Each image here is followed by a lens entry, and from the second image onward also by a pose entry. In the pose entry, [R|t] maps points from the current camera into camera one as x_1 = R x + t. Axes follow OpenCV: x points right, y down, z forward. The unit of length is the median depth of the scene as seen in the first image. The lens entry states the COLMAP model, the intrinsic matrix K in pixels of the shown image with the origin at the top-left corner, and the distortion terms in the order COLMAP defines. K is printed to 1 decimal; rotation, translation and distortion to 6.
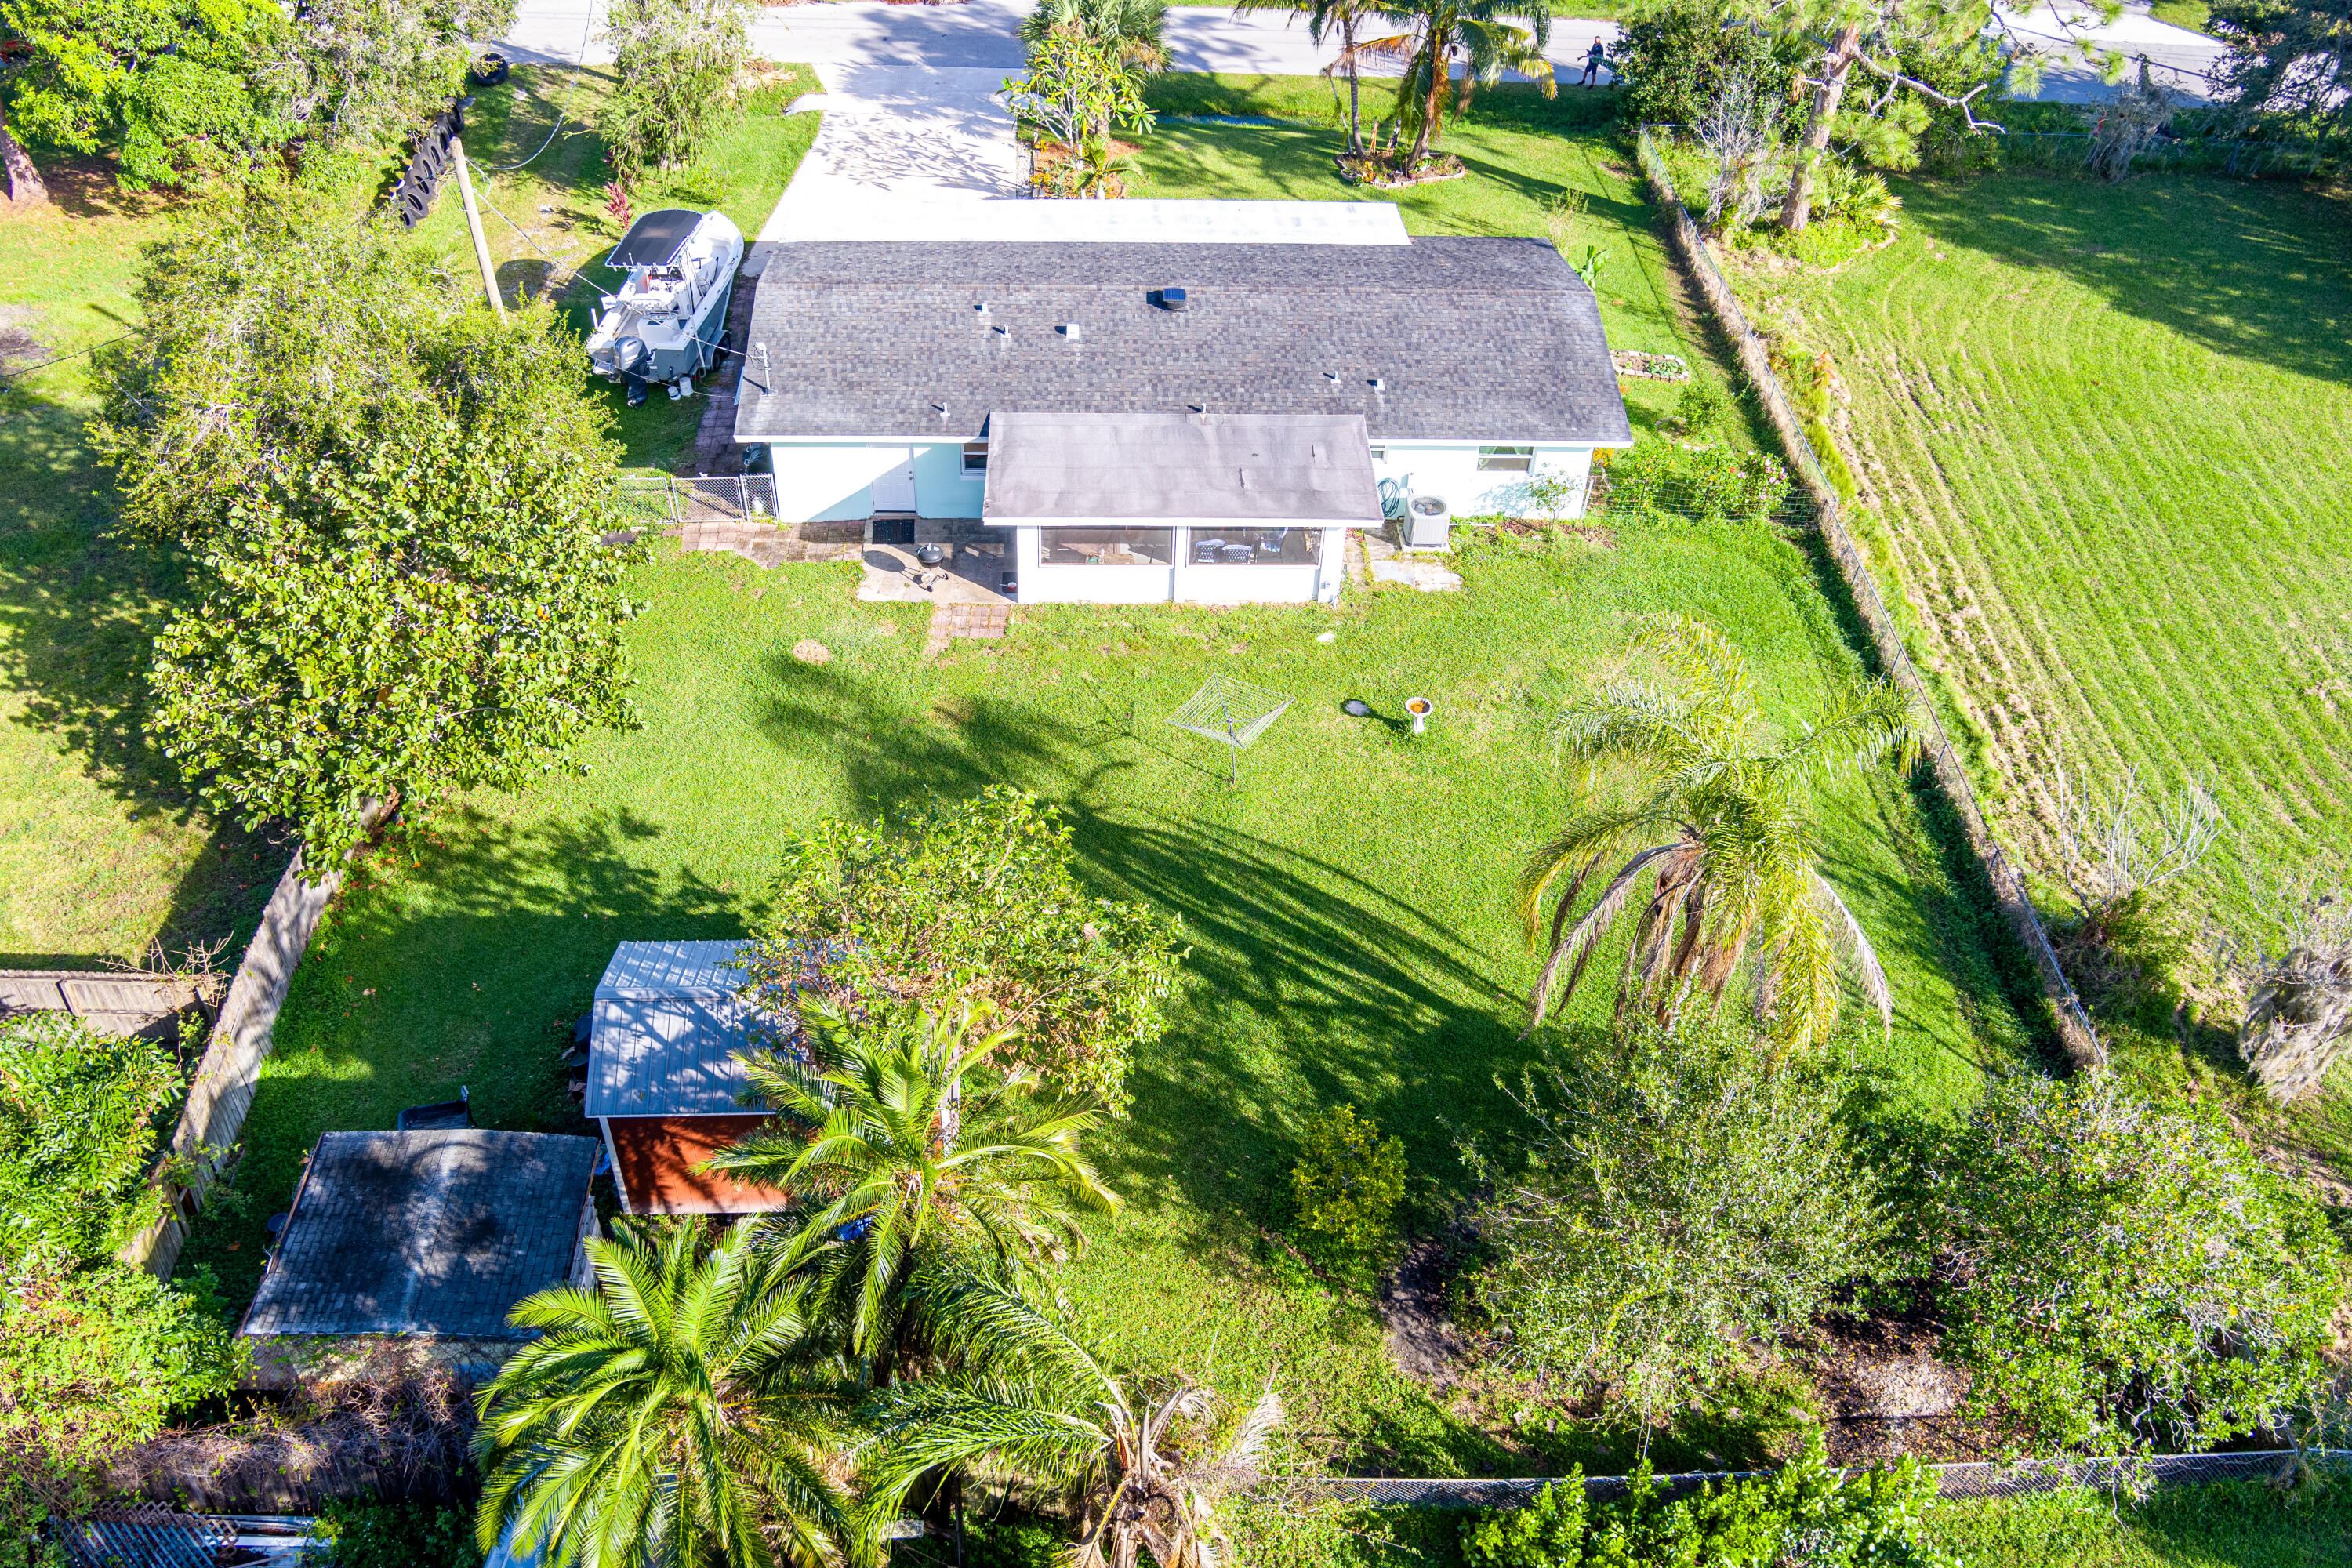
lens RADIAL K [[1877.0, 0, 1191.9], [0, 1877.0, 780.0], [0, 0, 1]] dist [-0.077196, 0.038274]
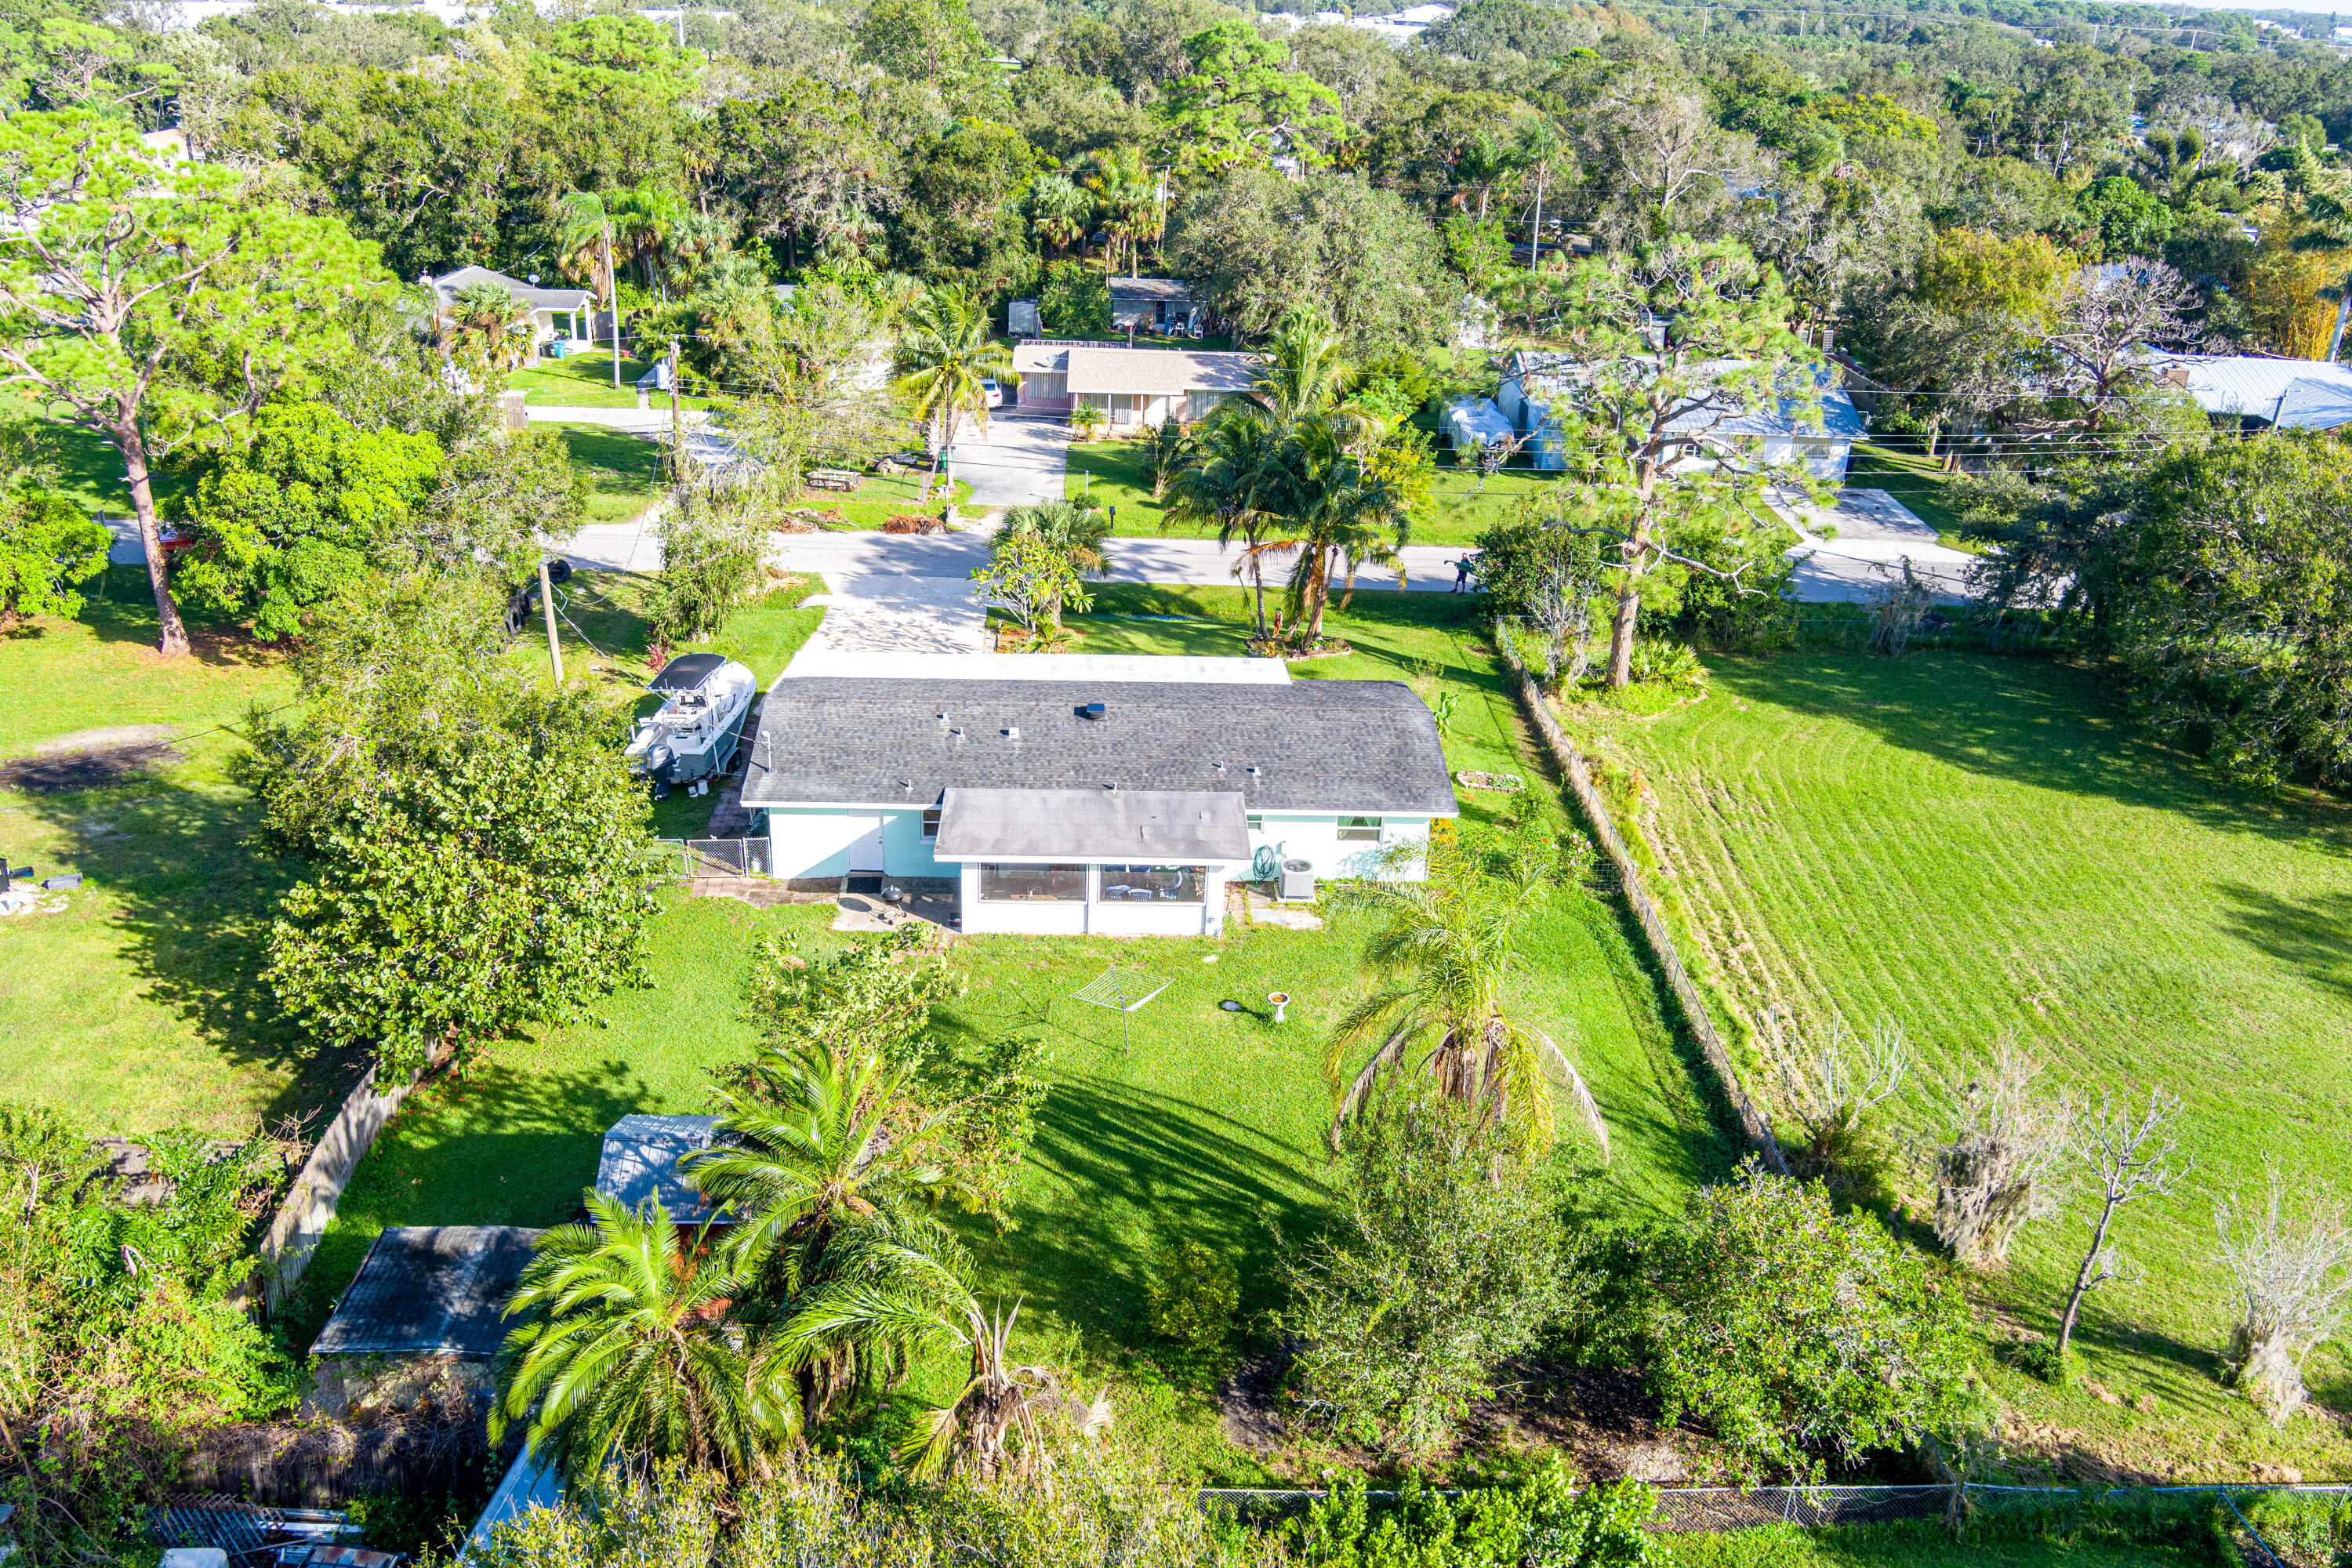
lens RADIAL K [[1854.5, 0, 1179.9], [0, 1854.5, 818.3], [0, 0, 1]] dist [-0.044778, -0.006688]
pose [[0.999997, 0.001489, -0.001753, 0.053578], [-0.001927, 0.958551, -0.284916, 0.181540], [0.001256, 0.284918, 0.958551, -0.193843]]
